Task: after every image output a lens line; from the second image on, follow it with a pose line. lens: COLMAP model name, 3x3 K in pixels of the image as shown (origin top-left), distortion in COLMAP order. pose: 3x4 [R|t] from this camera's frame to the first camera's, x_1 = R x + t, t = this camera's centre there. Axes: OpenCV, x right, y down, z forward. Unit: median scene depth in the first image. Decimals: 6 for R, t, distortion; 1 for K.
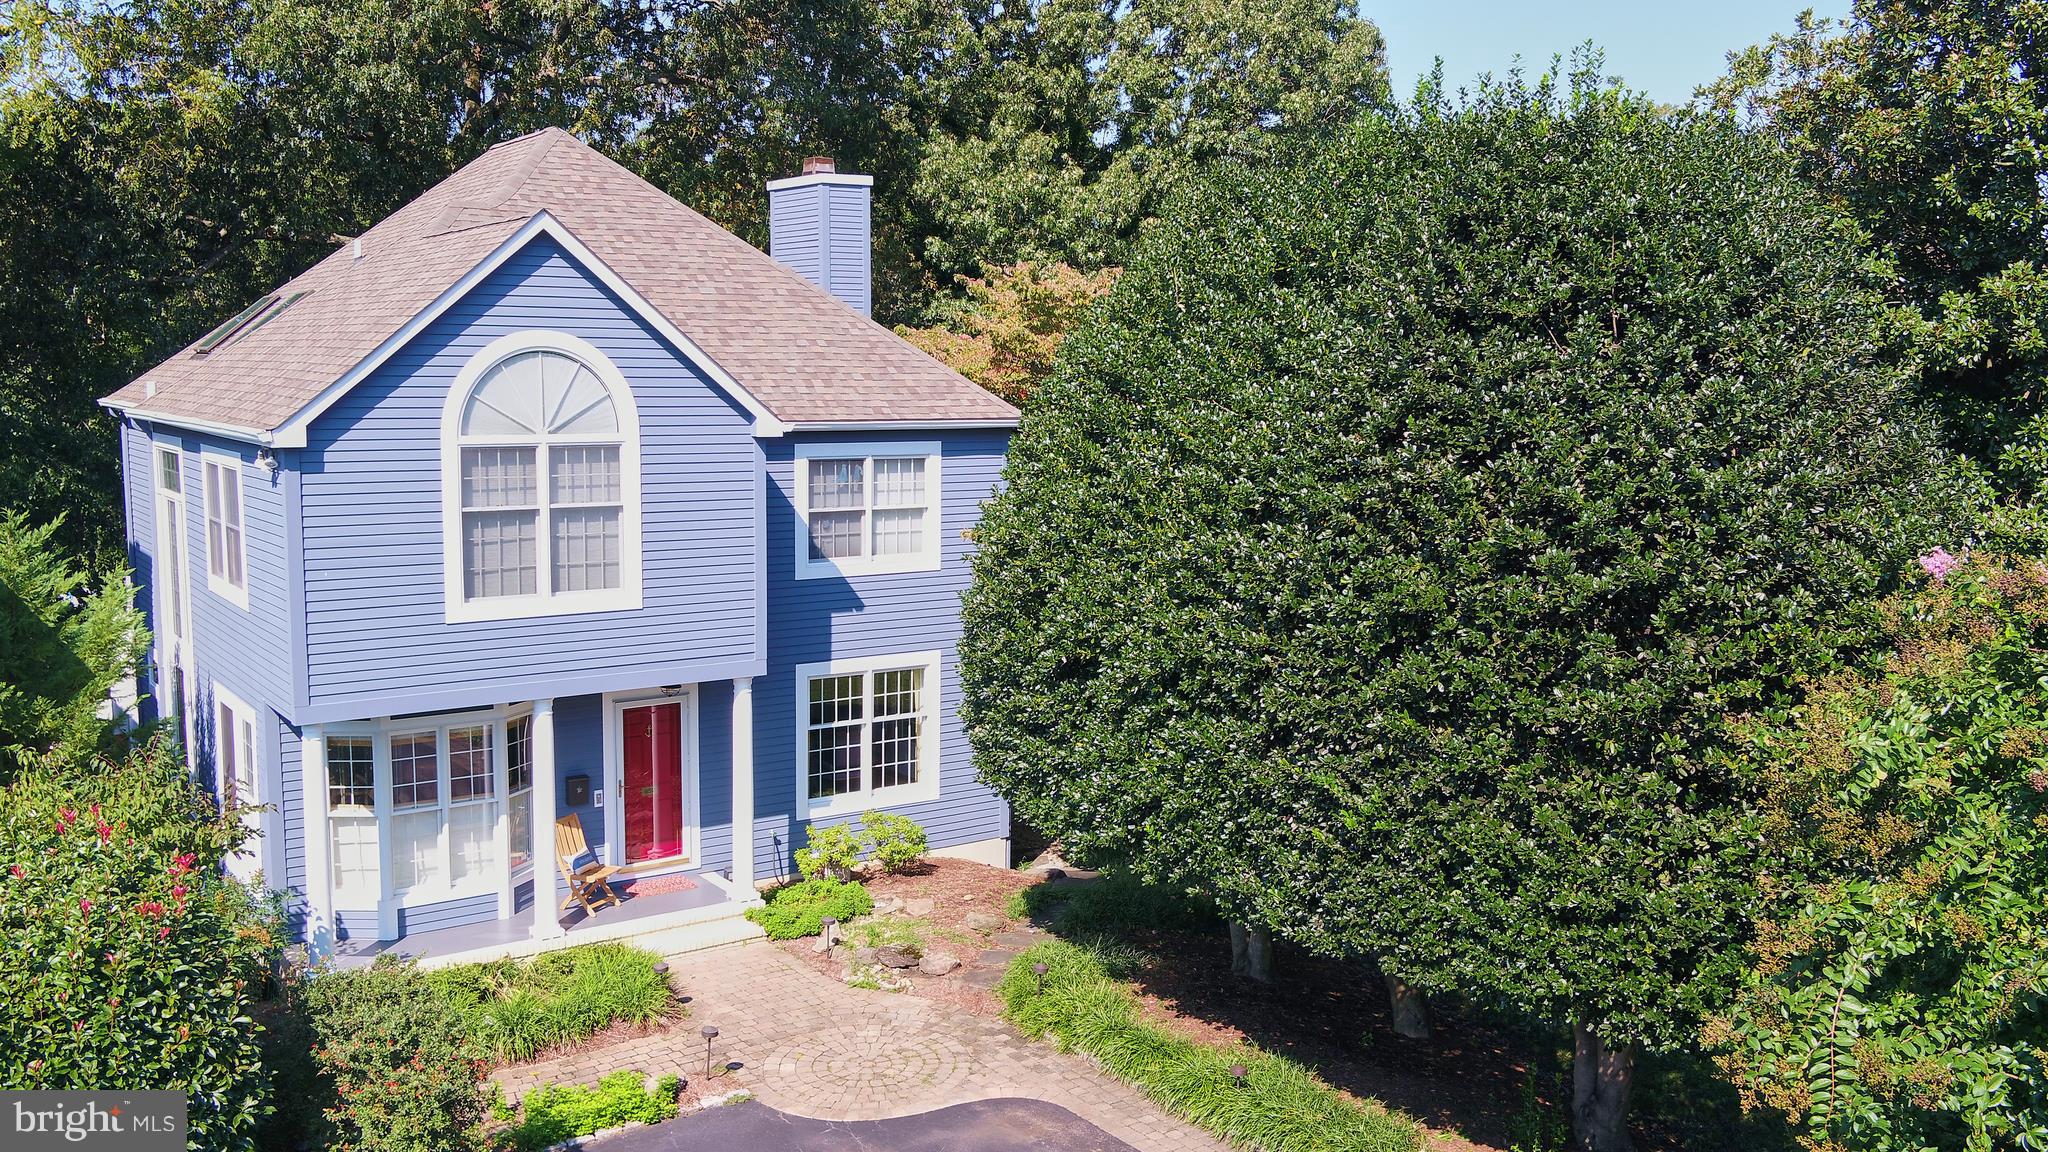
lens RADIAL K [[1763.6, 0, 1016.7], [0, 1763.6, 572.5], [0, 0, 1]] dist [-0.002723, 0.005013]
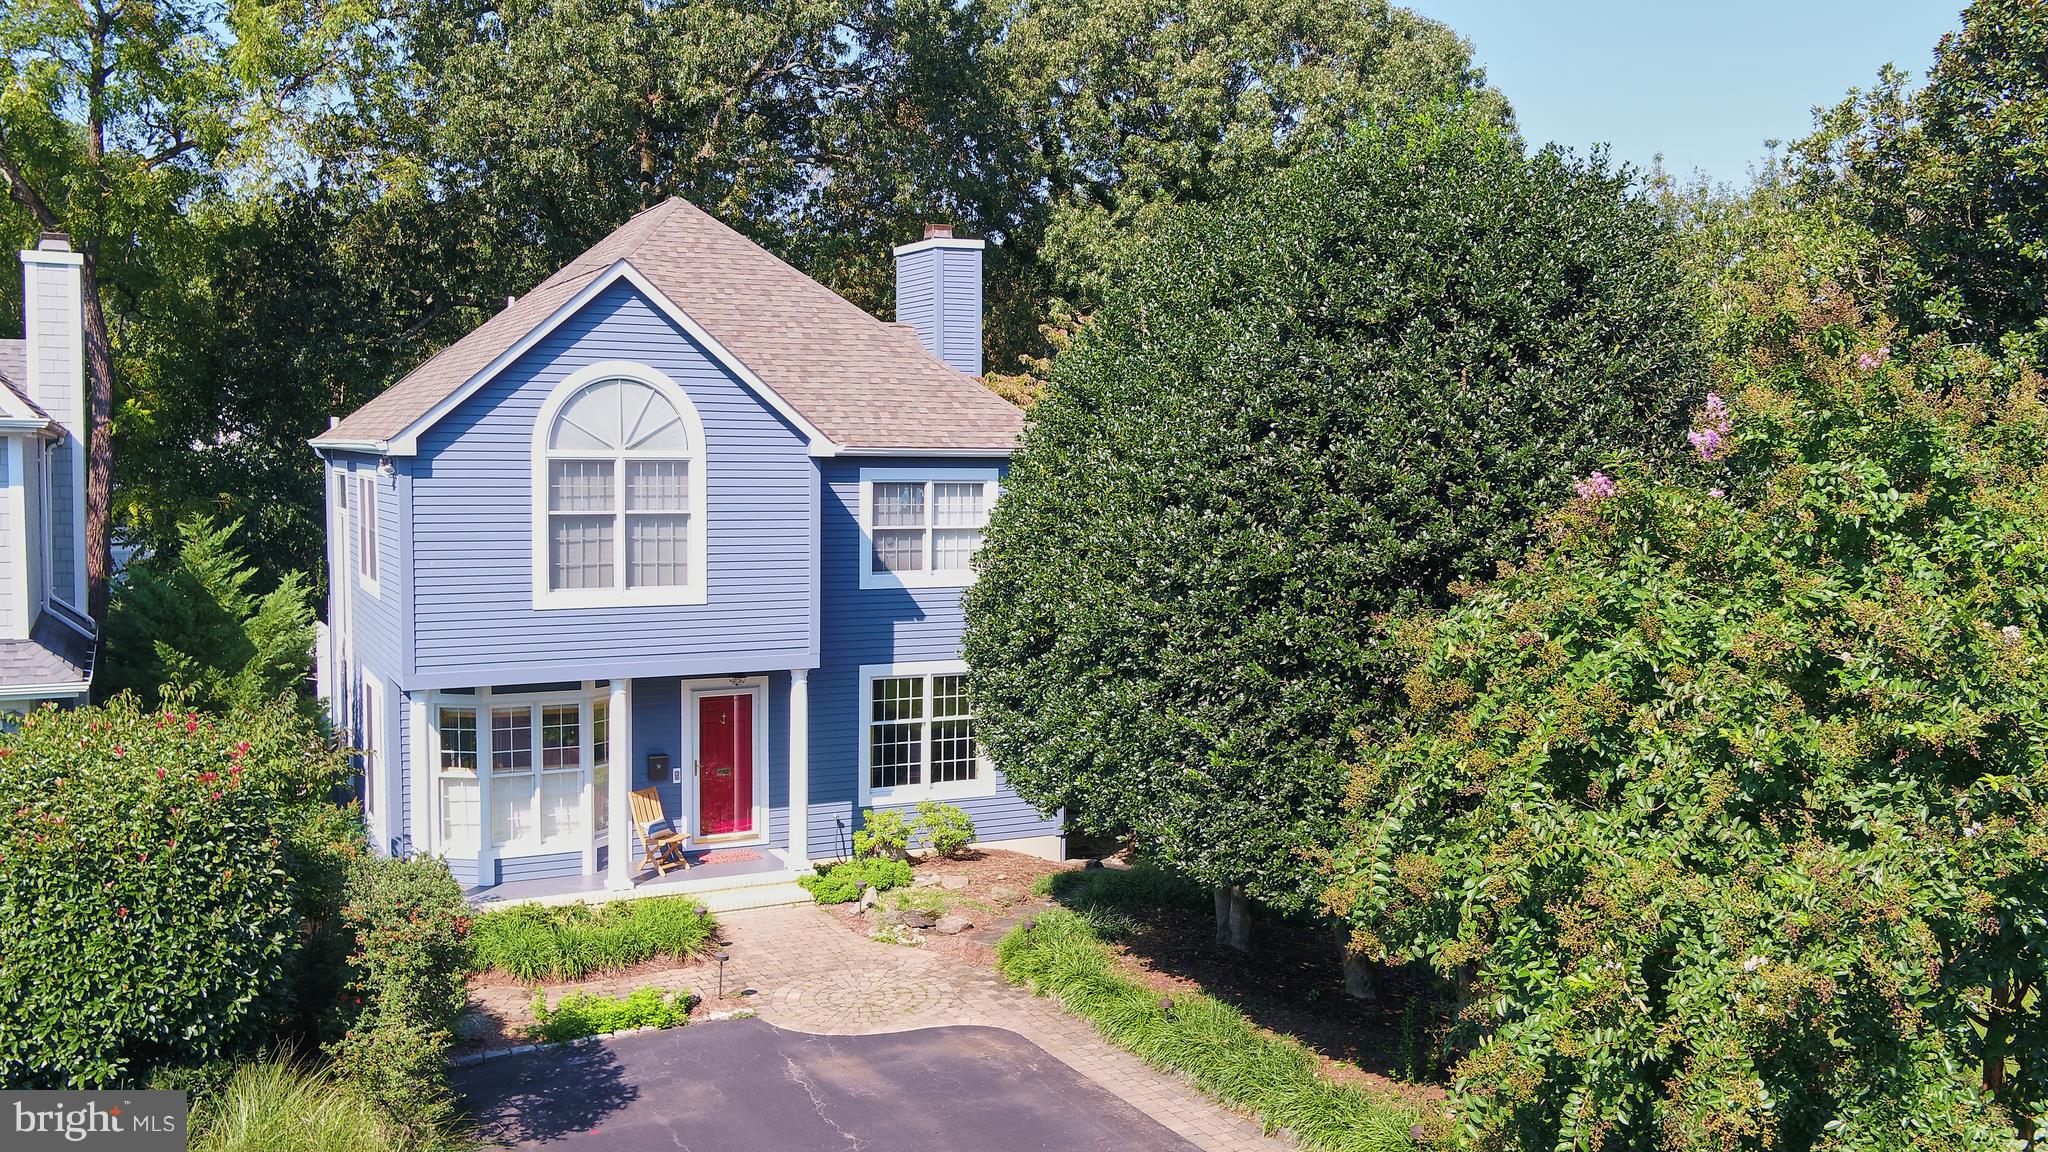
lens RADIAL K [[1763.6, 0, 1016.7], [0, 1763.6, 572.5], [0, 0, 1]] dist [-0.002723, 0.005013]
pose [[0.989819, 0.009698, -0.142000, 0.156797], [-0.016584, 0.998739, -0.047391, 0.053293], [0.141362, 0.049264, 0.988731, -0.111595]]
